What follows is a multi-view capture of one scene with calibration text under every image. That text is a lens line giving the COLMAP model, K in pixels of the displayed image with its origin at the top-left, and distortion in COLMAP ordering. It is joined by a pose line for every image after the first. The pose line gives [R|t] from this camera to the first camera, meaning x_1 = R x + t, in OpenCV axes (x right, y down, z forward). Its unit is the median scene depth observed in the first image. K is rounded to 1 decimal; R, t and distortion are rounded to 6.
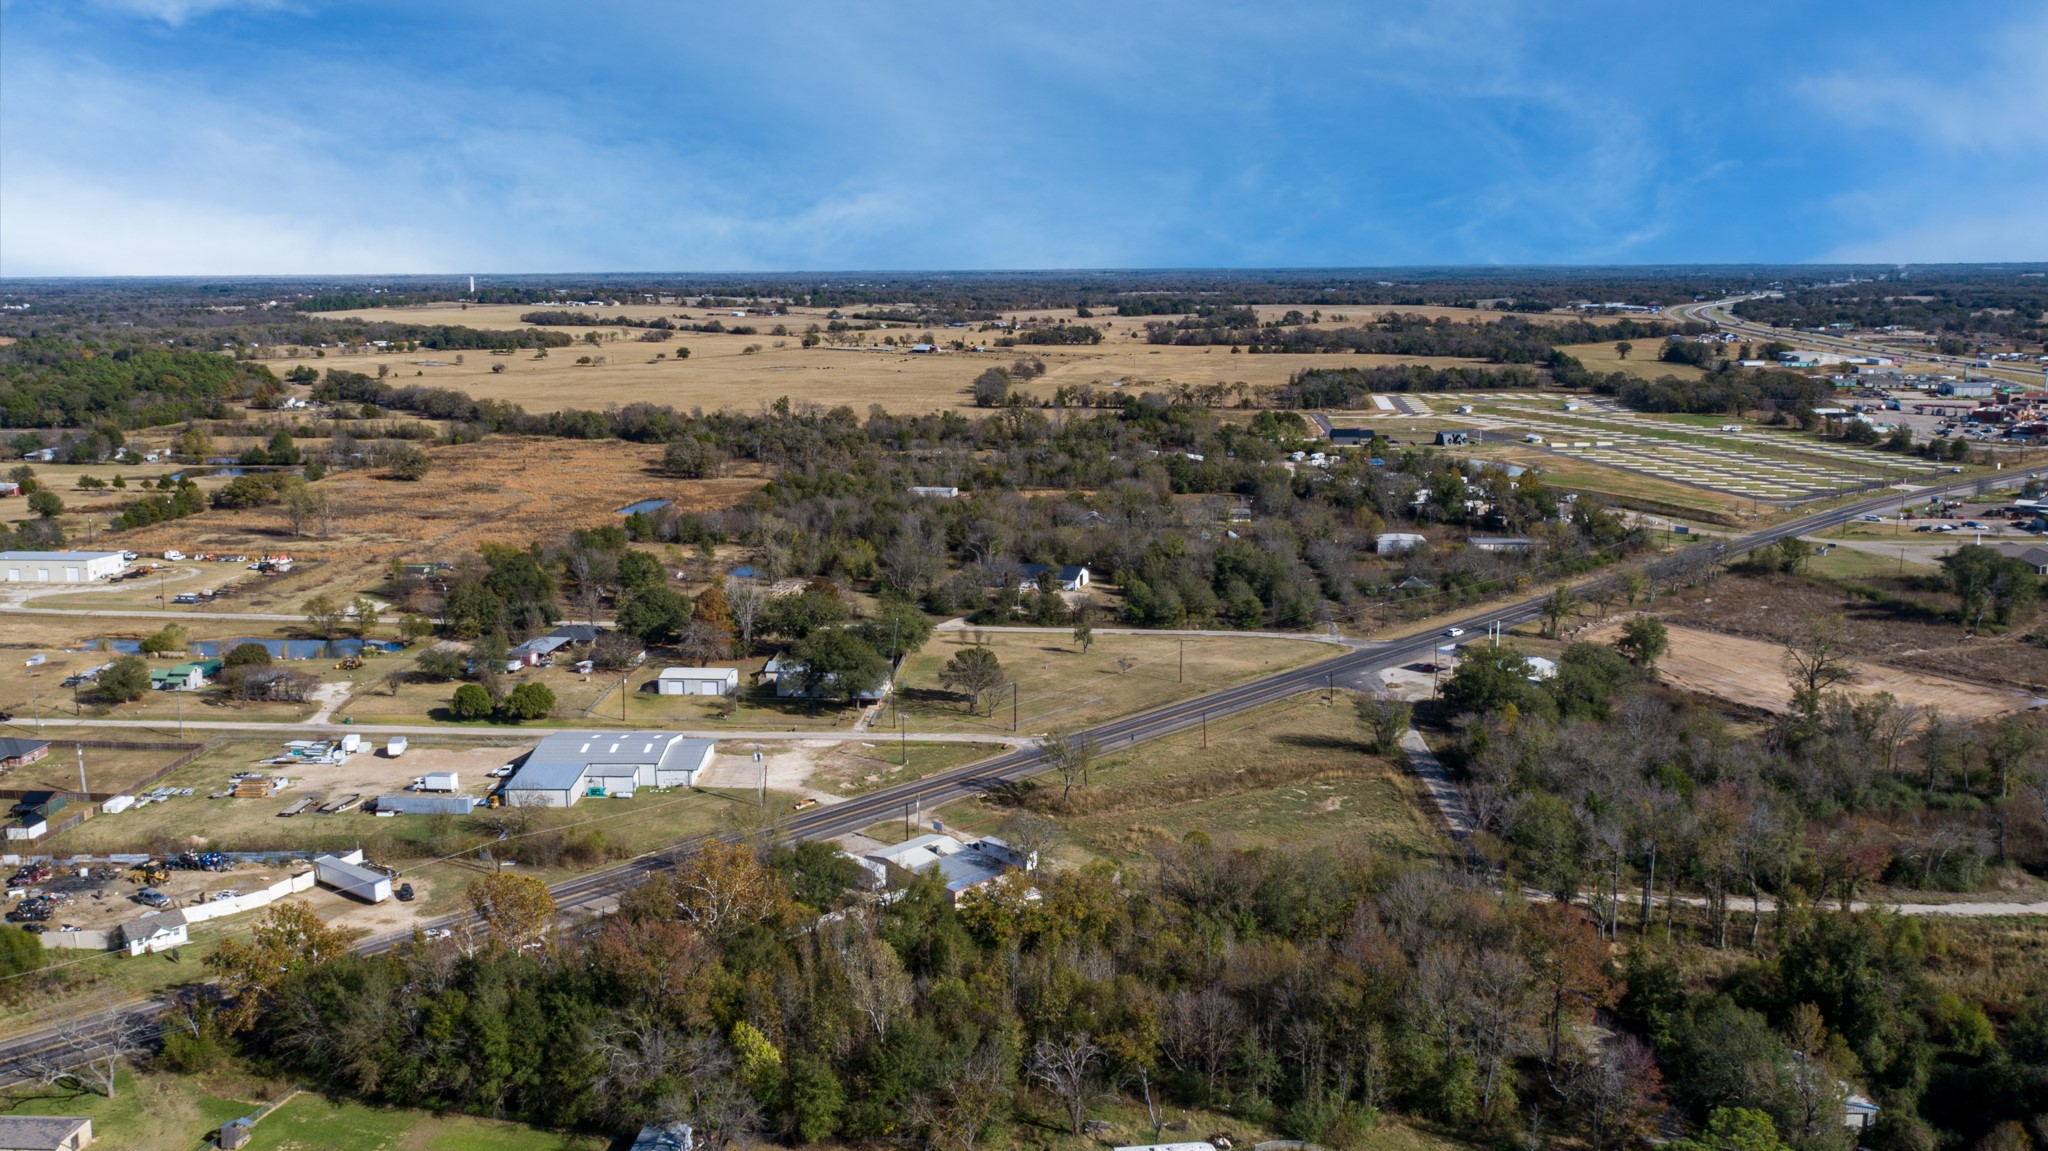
lens RADIAL K [[1649.3, 0, 1024.0], [0, 1649.3, 575.5], [0, 0, 1]] dist [-0.016308, 0.007688]
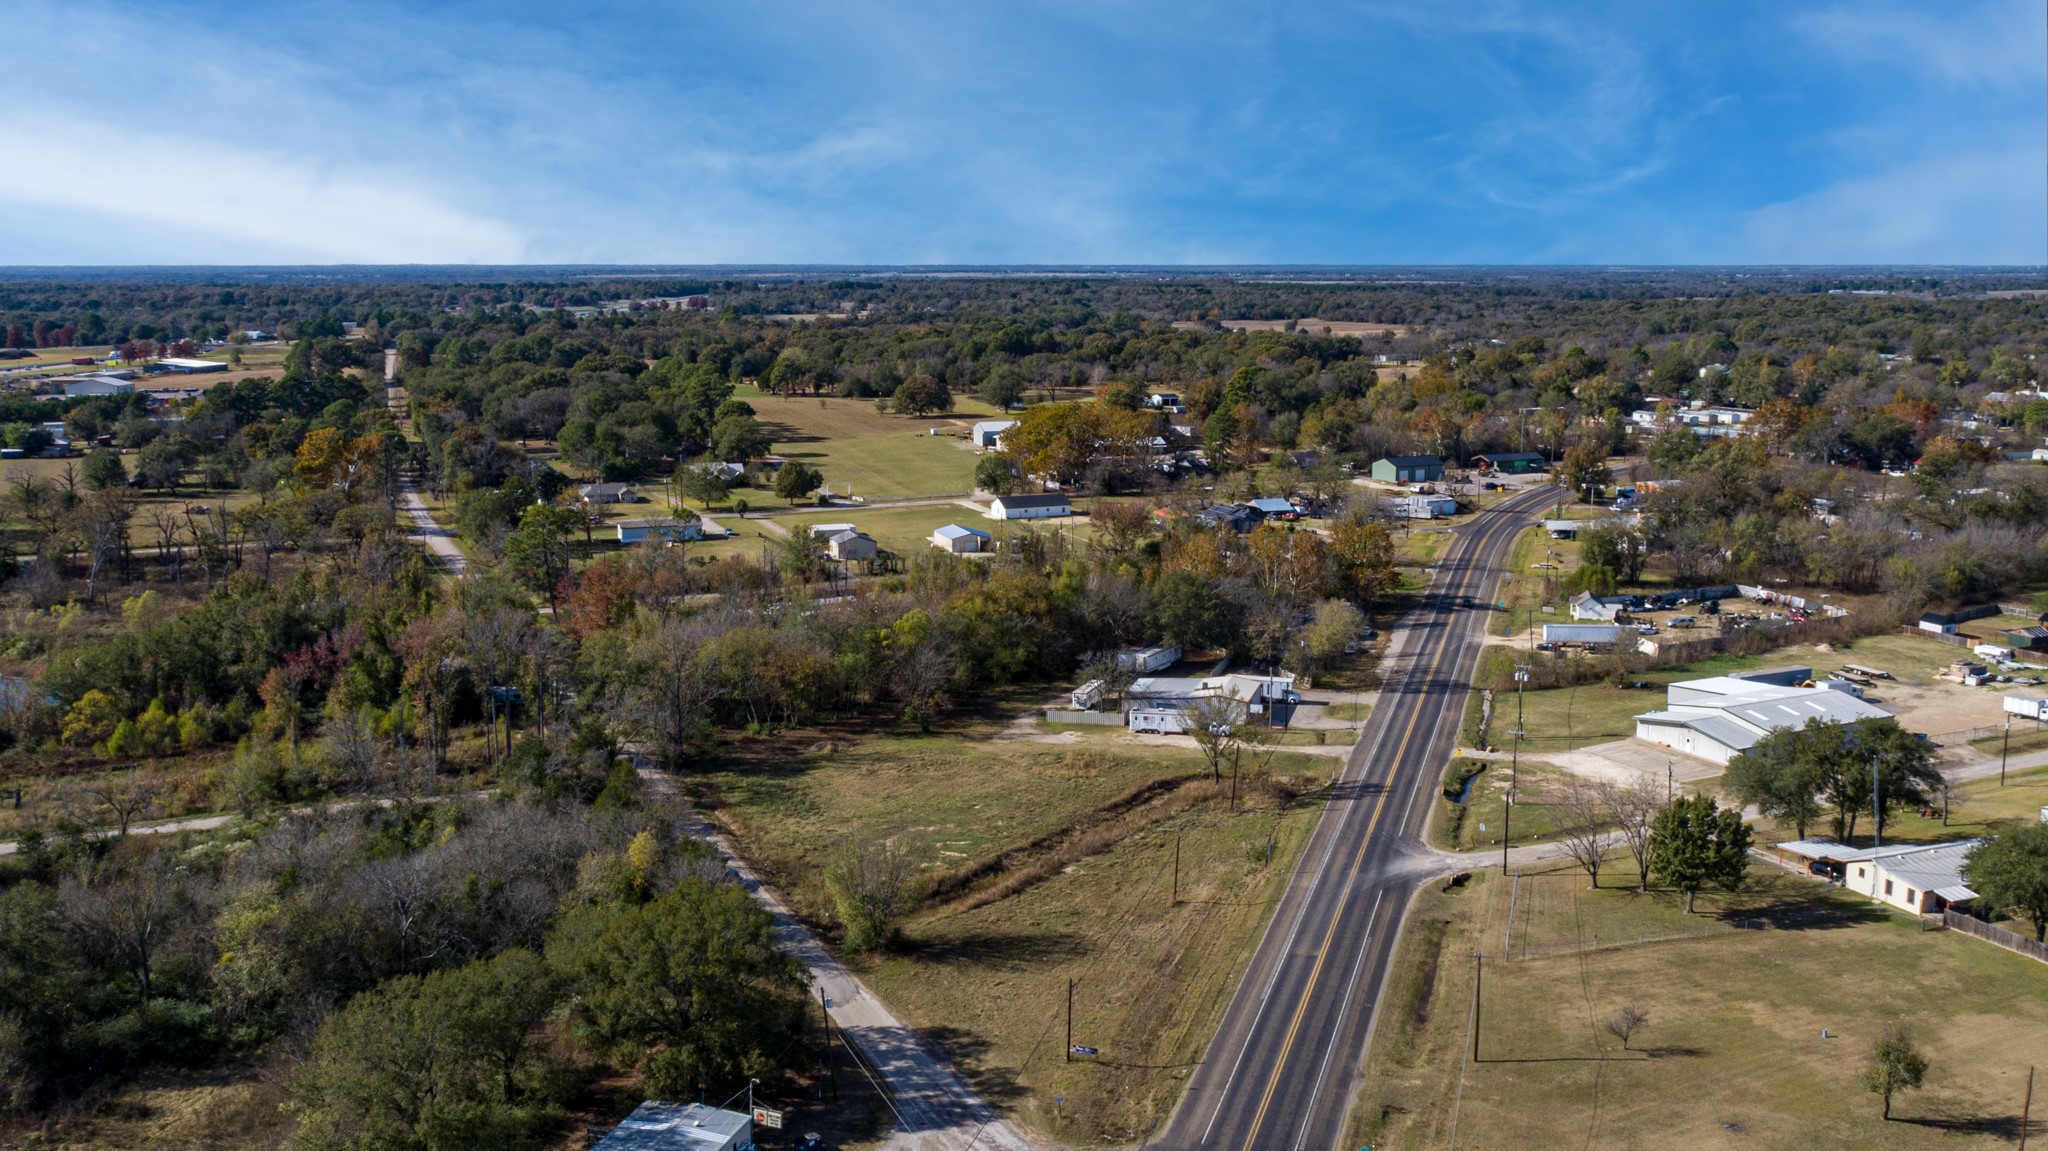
lens RADIAL K [[1778.5, 0, 1024.0], [0, 1778.5, 575.5], [0, 0, 1]] dist [-0.009476, 0.005530]
pose [[-0.886282, 0.084637, -0.455348, 0.116320], [-0.081740, 0.939143, 0.333659, -0.054578], [0.455877, 0.332936, -0.825427, 0.397682]]
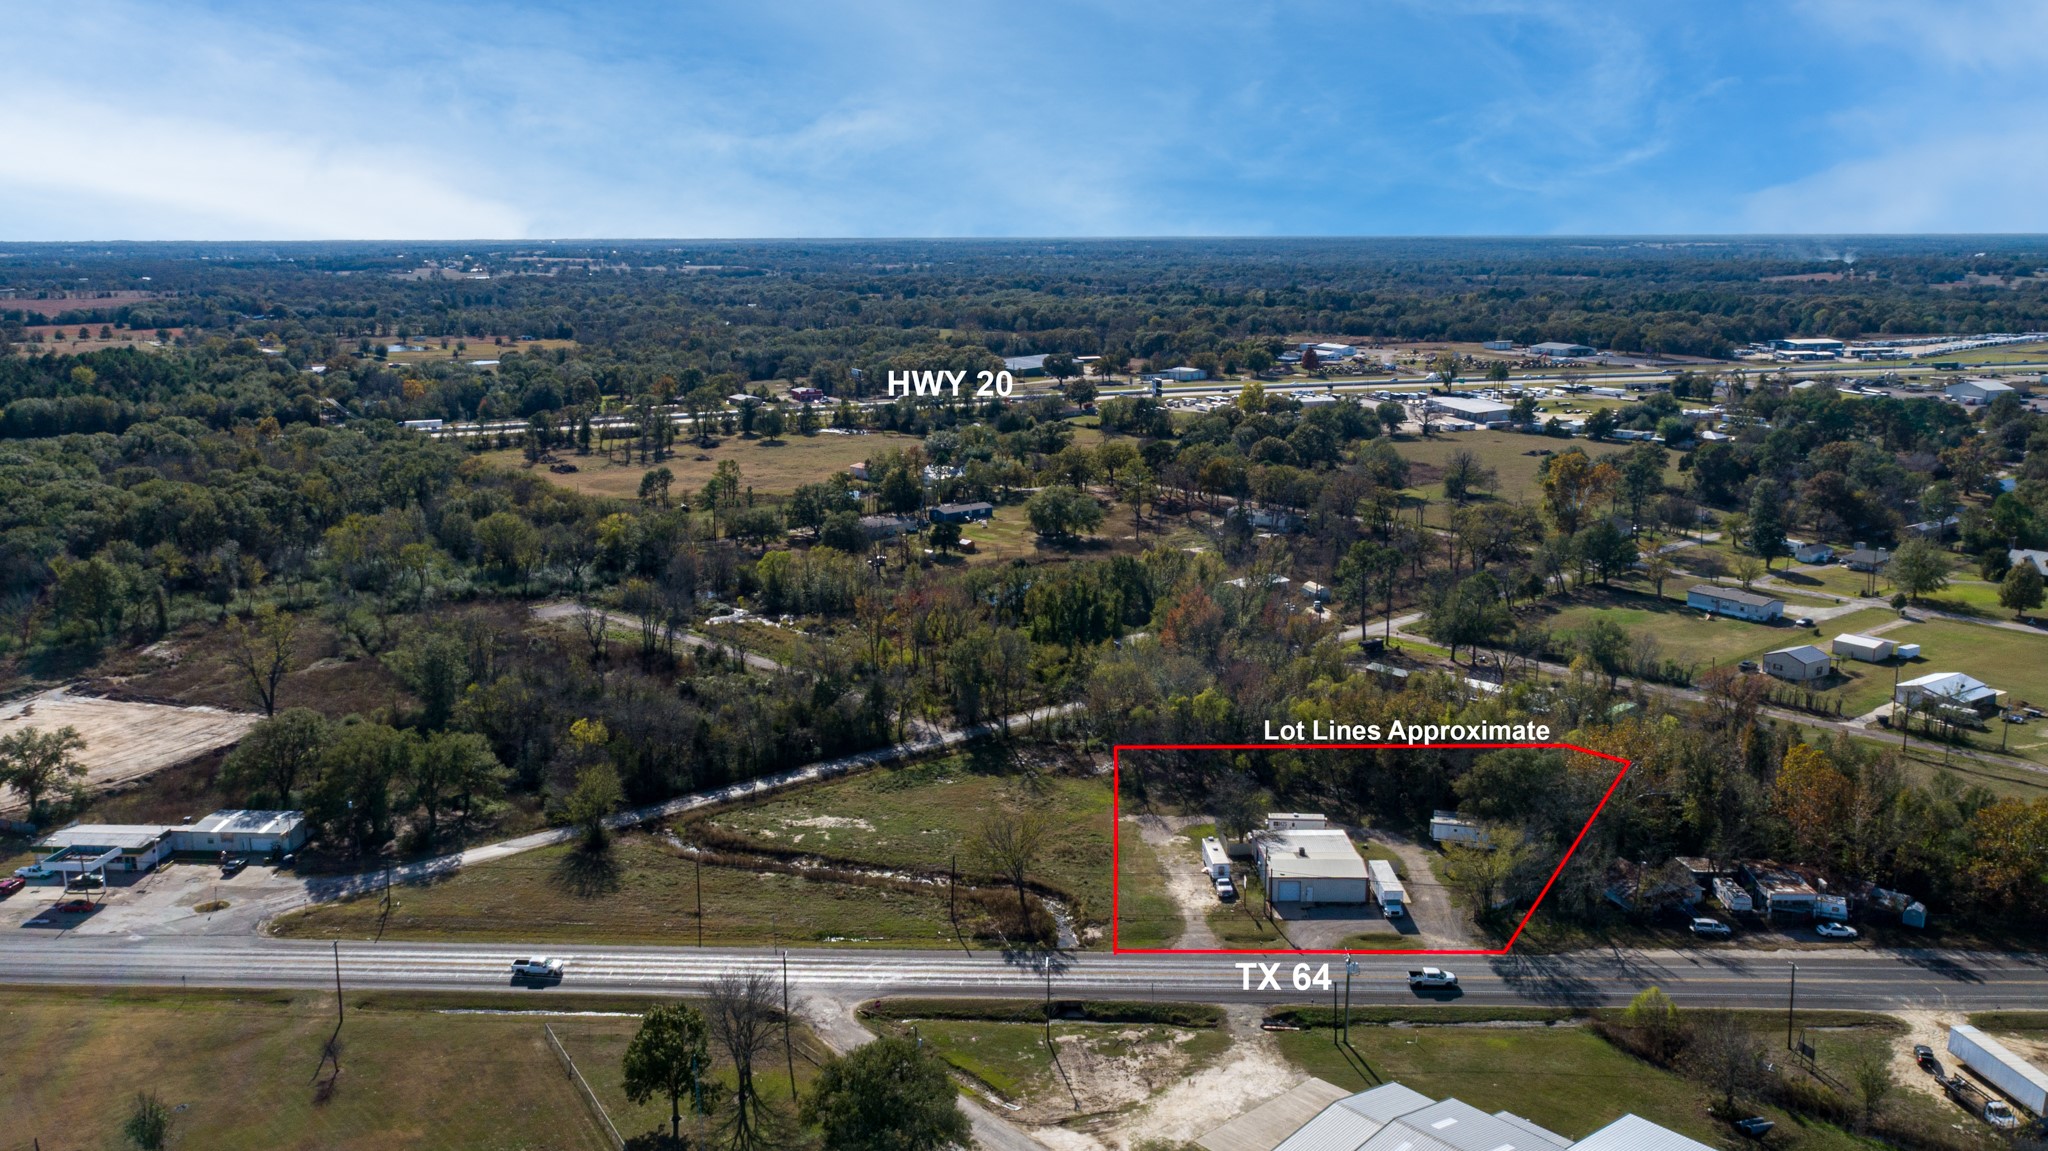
lens RADIAL K [[1630.9, 0, 1024.0], [0, 1630.9, 575.5], [0, 0, 1]] dist [-0.012414, -0.001063]
pose [[-0.676880, -0.142749, 0.722120, -0.126133], [0.144686, 0.936076, 0.320666, -0.062751], [-0.721734, 0.321533, -0.612957, 0.352070]]
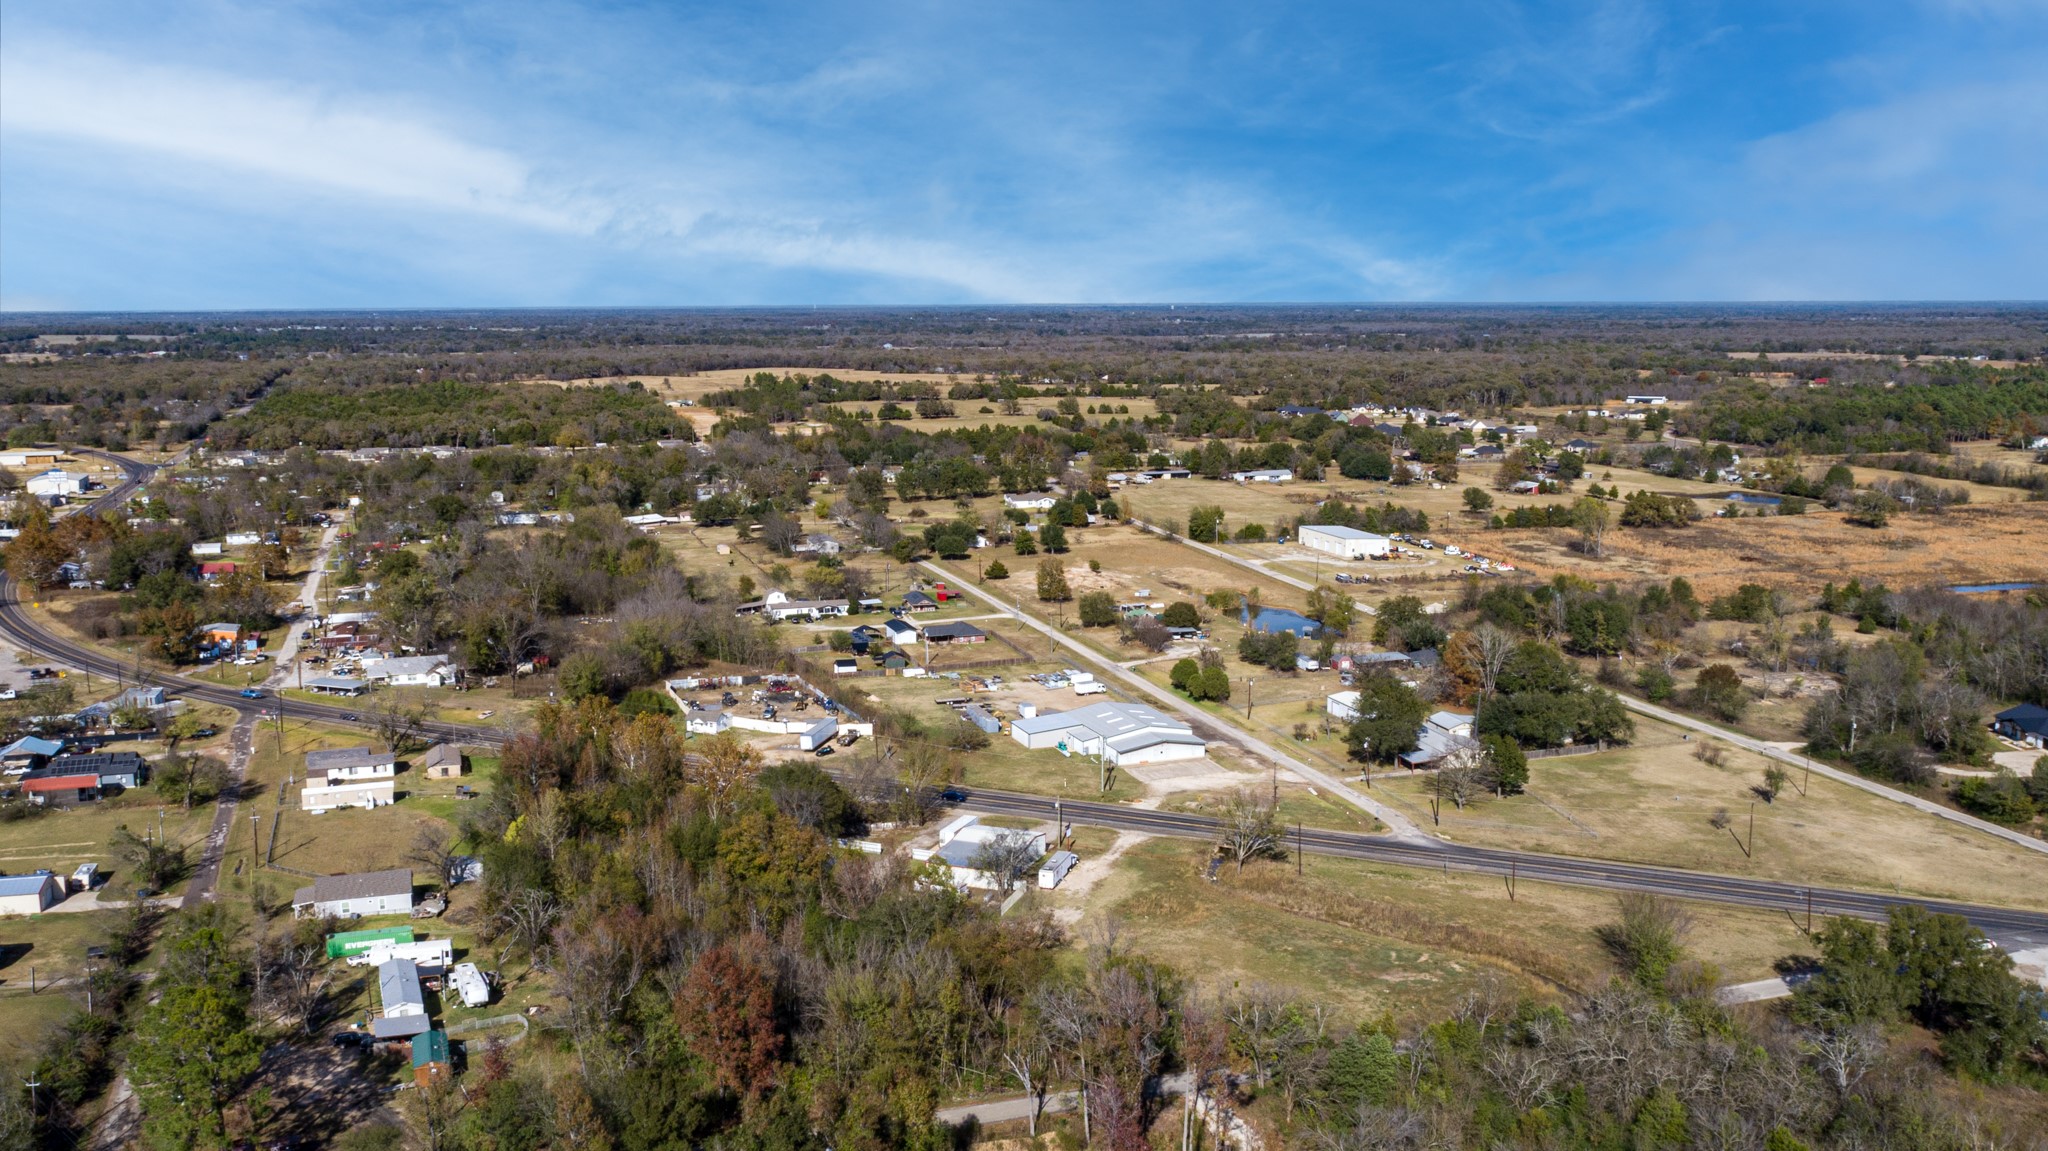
lens RADIAL K [[1763.3, 0, 1024.0], [0, 1763.3, 575.5], [0, 0, 1]] dist [-0.006652, 0.006476]
pose [[0.364012, 0.148679, -0.919451, 0.218284], [-0.169918, 0.981211, 0.091395, -0.024781], [0.915764, 0.122962, 0.382436, 0.119540]]
